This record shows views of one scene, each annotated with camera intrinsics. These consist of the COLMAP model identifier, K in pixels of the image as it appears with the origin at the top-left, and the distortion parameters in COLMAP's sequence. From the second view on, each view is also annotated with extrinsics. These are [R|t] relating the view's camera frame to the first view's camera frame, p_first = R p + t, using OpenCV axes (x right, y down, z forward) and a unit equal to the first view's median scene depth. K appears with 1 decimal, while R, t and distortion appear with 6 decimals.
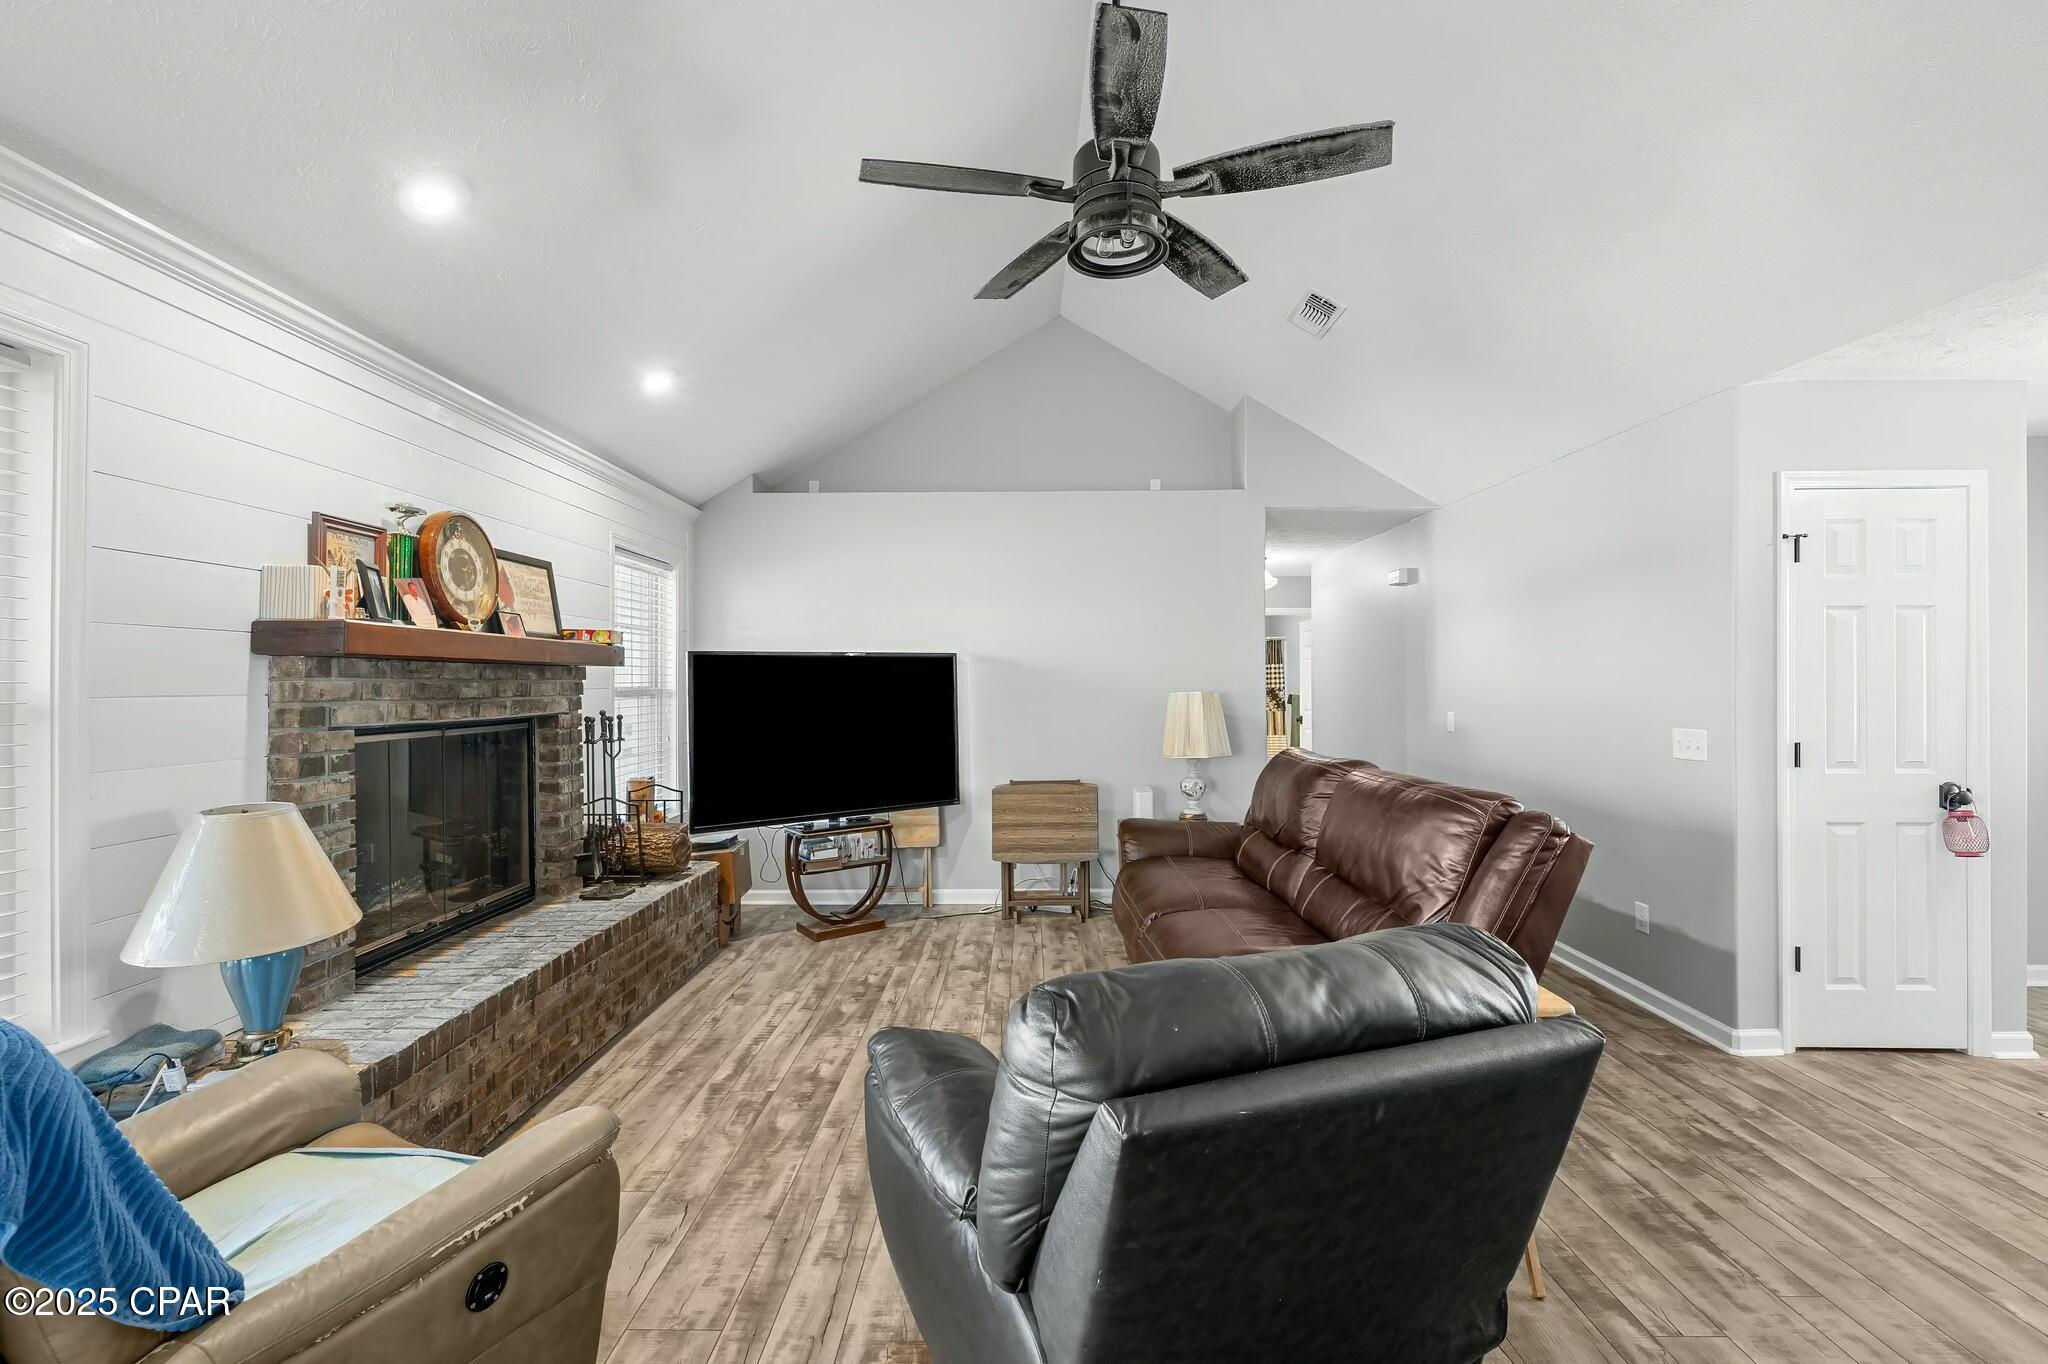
lens RADIAL K [[862.2, 0, 1024.0], [0, 862.2, 682.0], [0, 0, 1]] dist [0.001250, 0.000043]
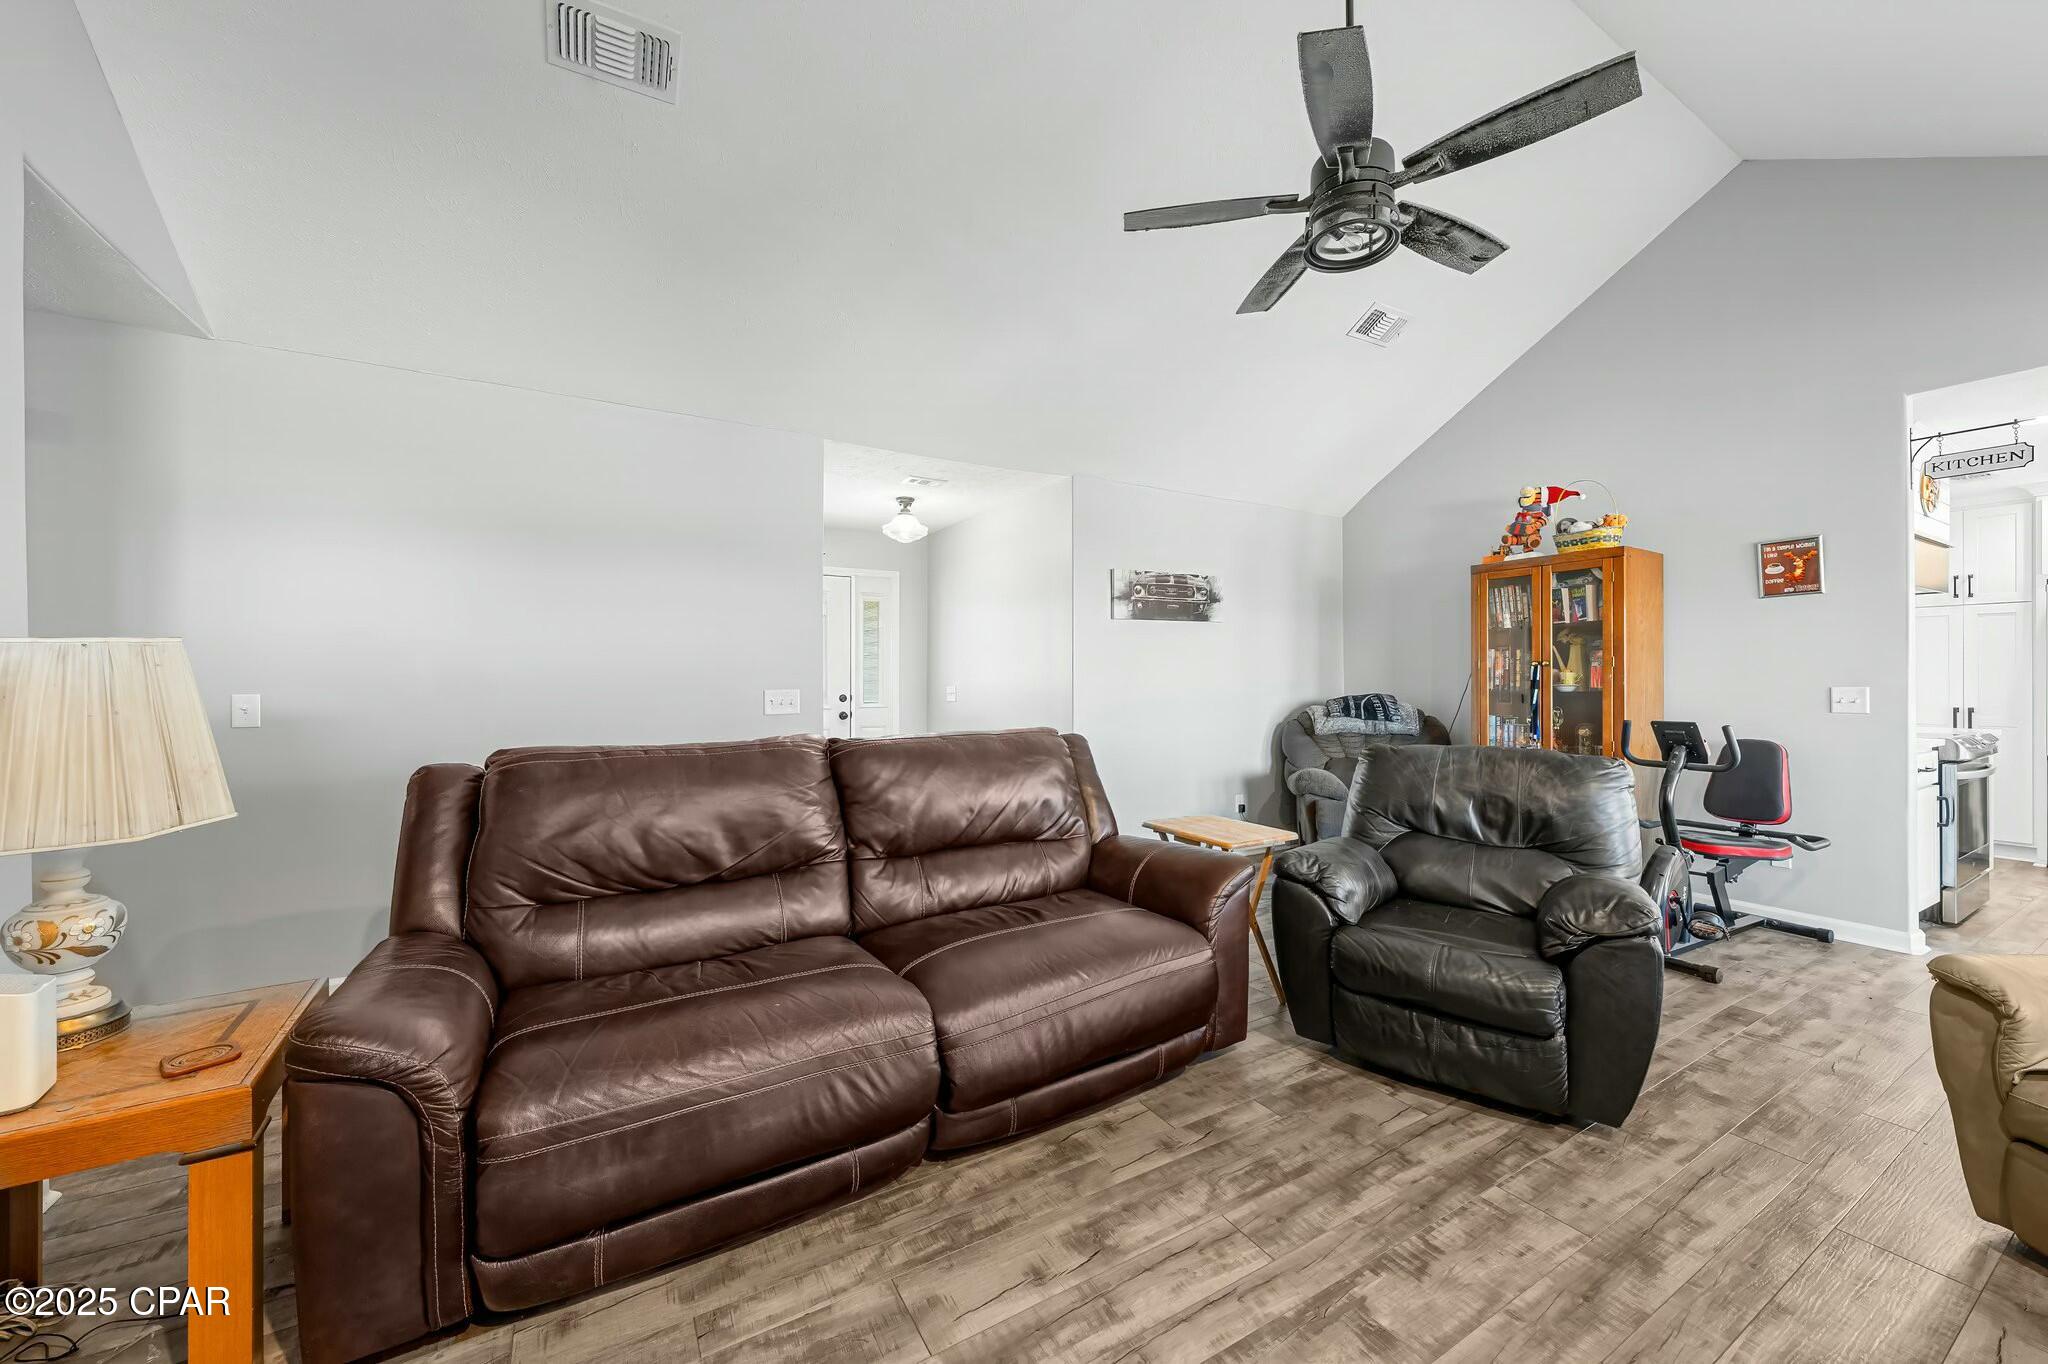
lens RADIAL K [[776.7, 0, 1025.1], [0, 776.7, 666.3], [0, 0, 1]] dist [0.001095, 0.000130]
pose [[-0.503842, 0.003126, 0.863790, -0.353421], [-0.001730, 0.999988, -0.004628, 0.038332], [-0.863794, -0.003826, -0.503830, 1.189026]]
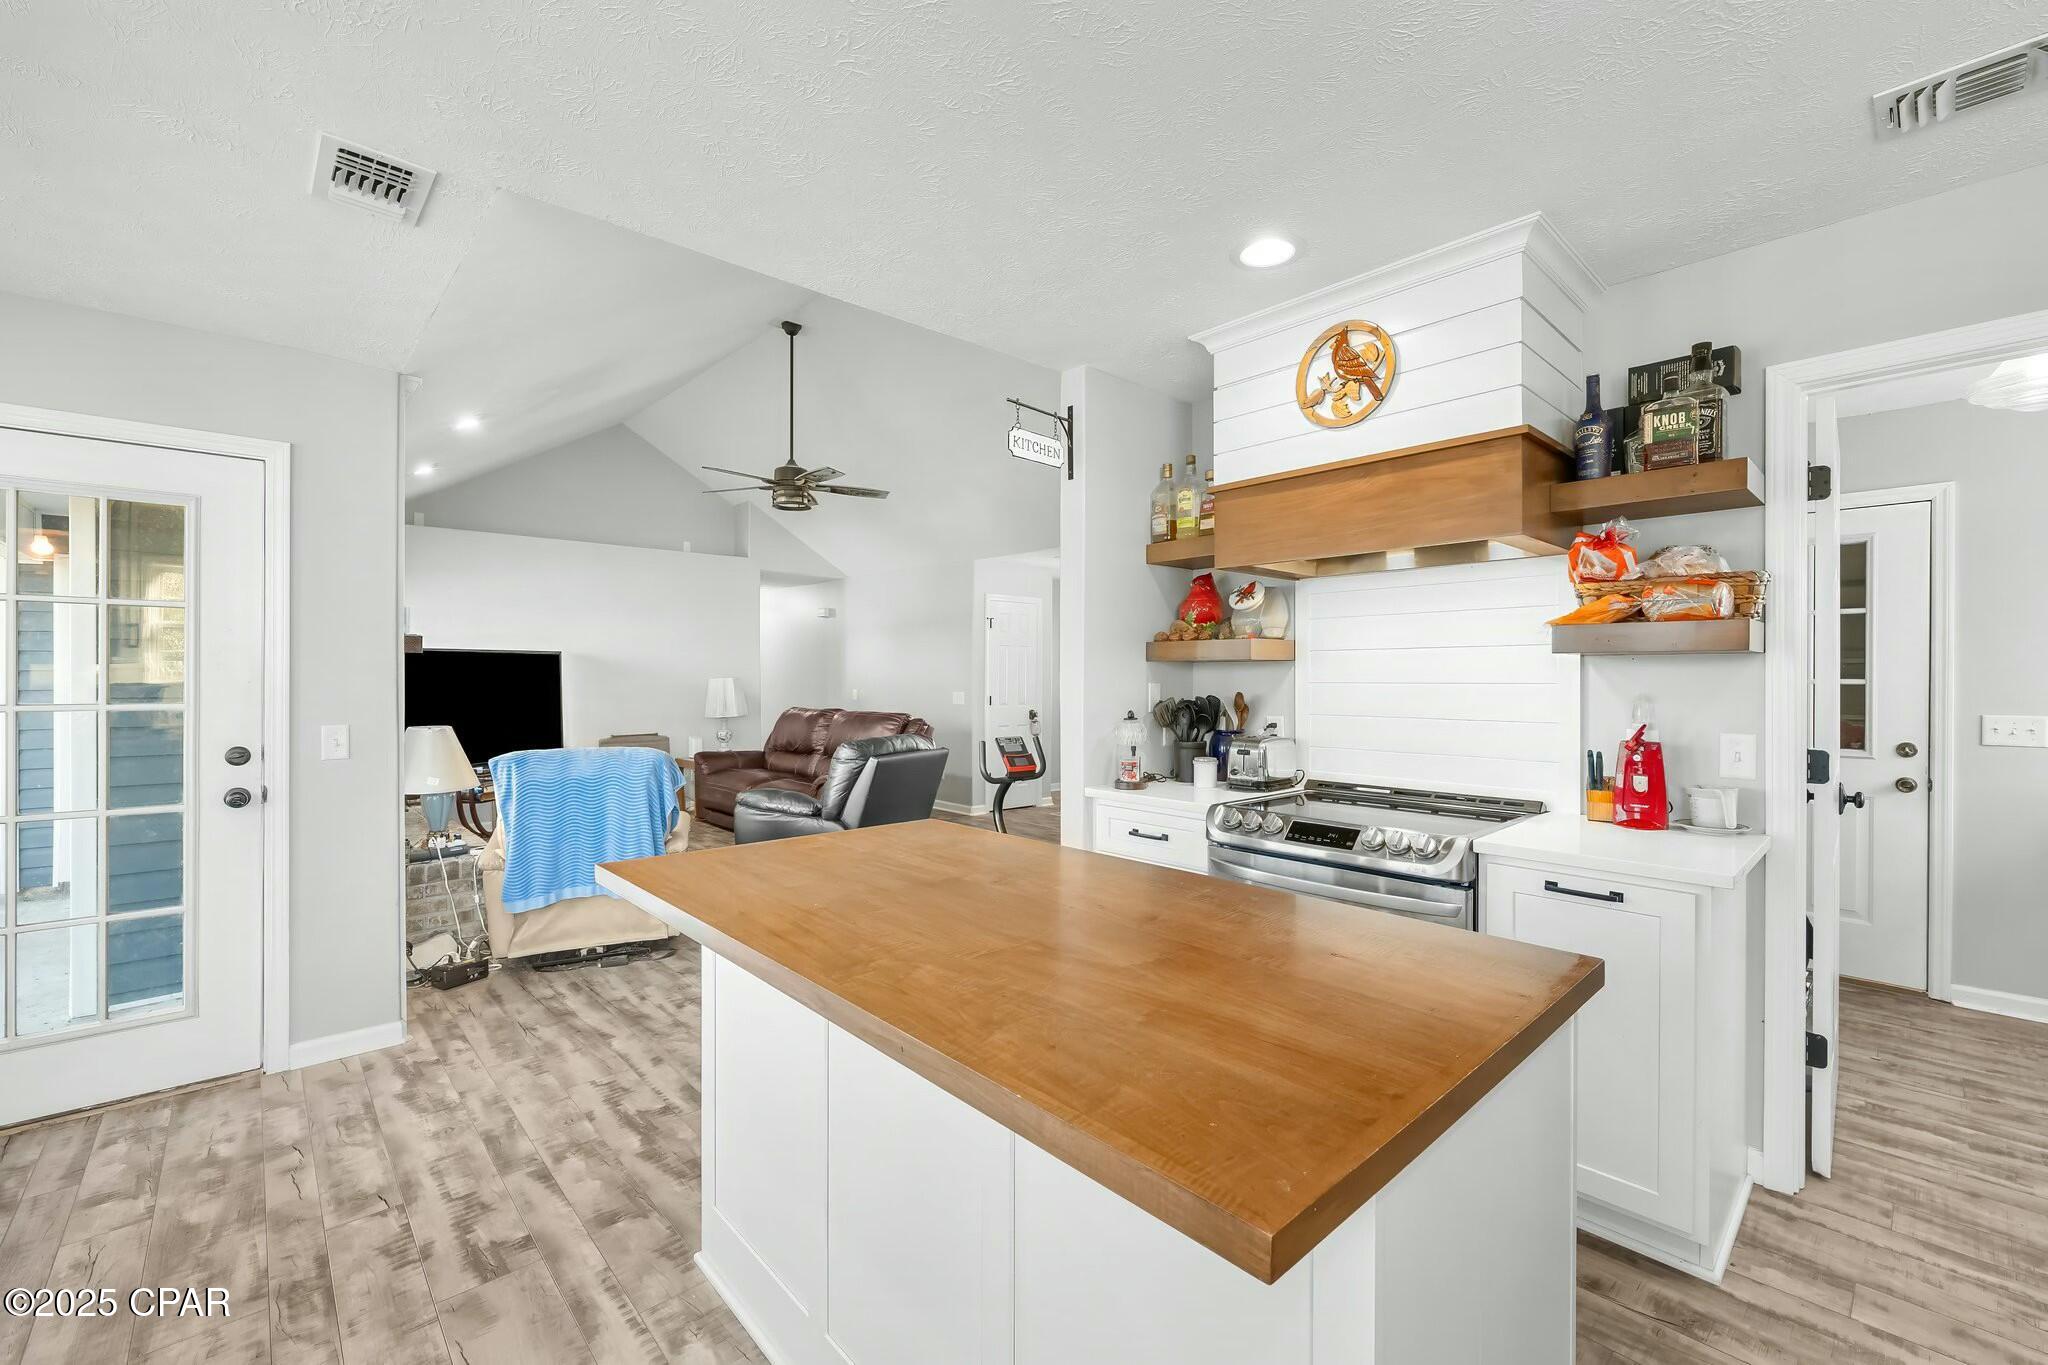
lens RADIAL K [[844.9, 0, 1024.0], [0, 844.9, 682.5], [0, 0, 1]] dist [-0.000828, -0.000071]
pose [[0.733228, -0.002928, 0.679976, -0.701517], [-0.004378, 0.999950, 0.009026, 0.003849], [-0.679968, -0.009595, 0.733179, -0.860836]]
